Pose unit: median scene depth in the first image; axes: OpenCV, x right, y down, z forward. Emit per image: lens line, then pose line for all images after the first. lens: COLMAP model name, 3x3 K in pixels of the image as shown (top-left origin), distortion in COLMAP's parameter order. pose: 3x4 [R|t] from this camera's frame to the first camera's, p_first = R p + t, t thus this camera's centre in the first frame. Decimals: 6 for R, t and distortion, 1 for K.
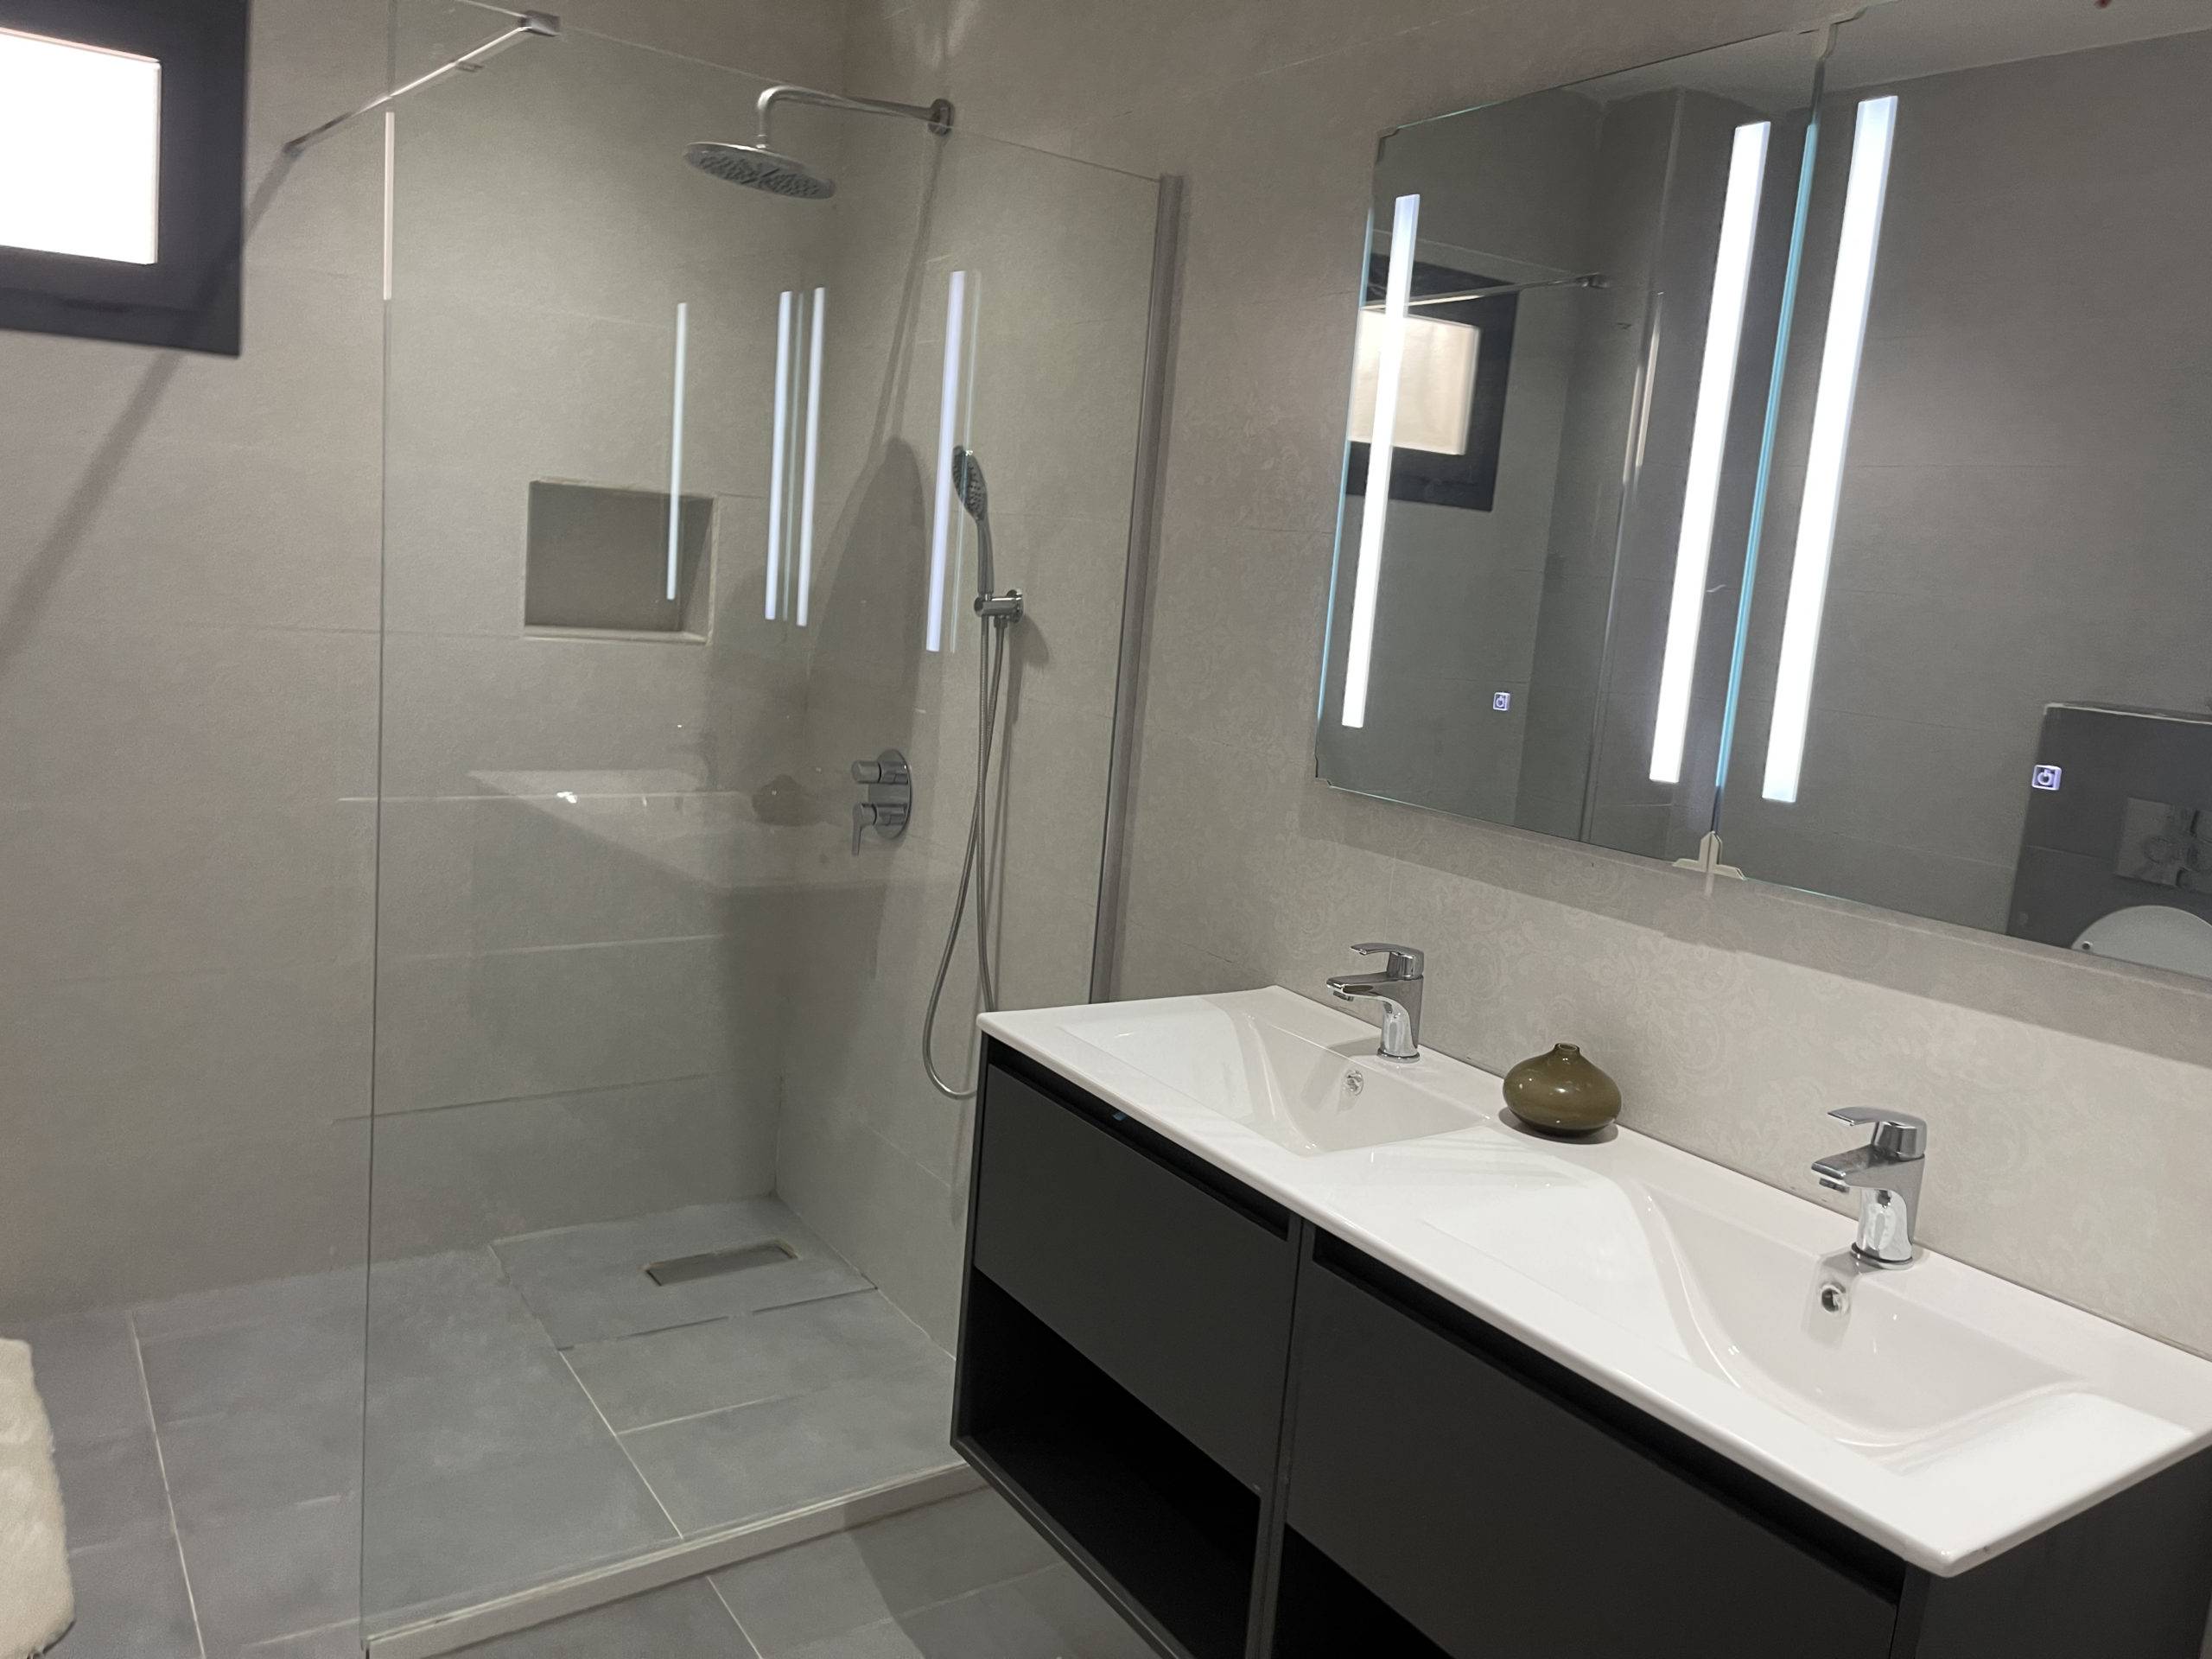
lens RADIAL K [[1672.7, 0, 1108.5], [0, 1672.7, 819.6], [0, 0, 1]] dist [0.050591, -0.025992]
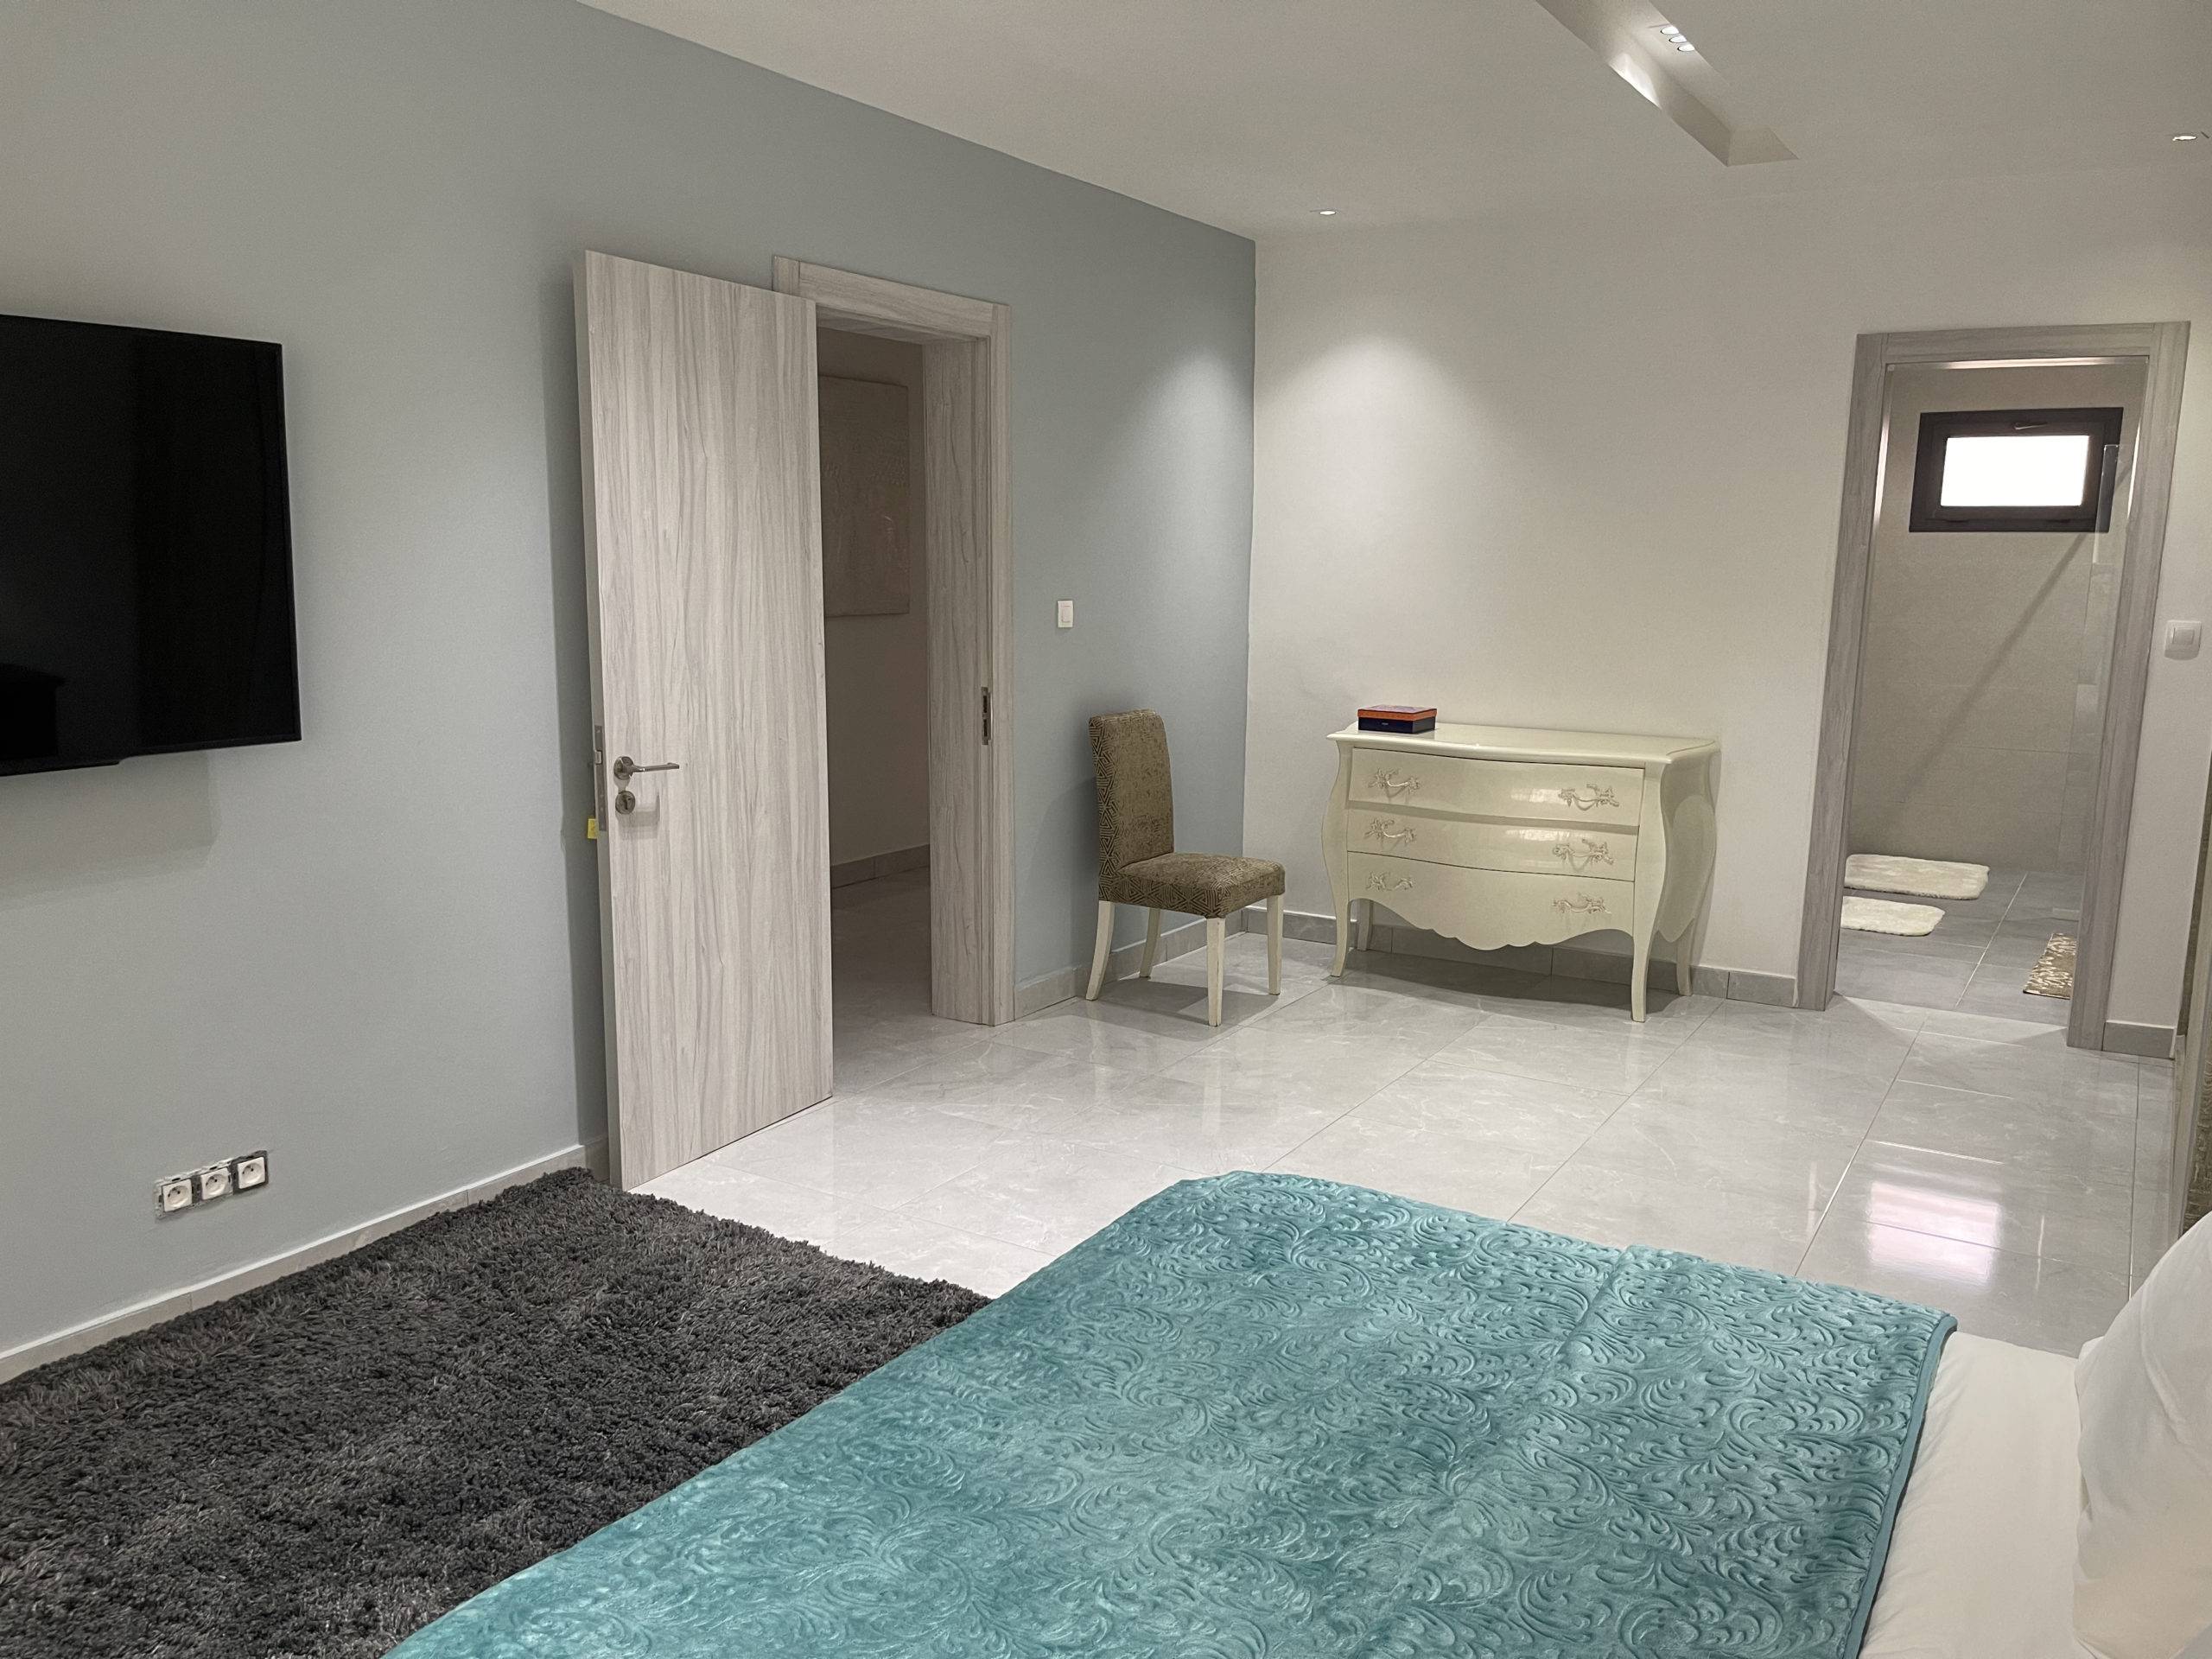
lens RADIAL K [[1672.7, 0, 1108.5], [0, 1672.7, 827.6], [0, 0, 1]] dist [0.050591, -0.025992]
pose [[0.415458, 0.067091, -0.907135, 1.399777], [-0.115757, 0.993067, 0.020431, 0.349882], [0.902217, 0.096519, 0.420344, -1.640457]]
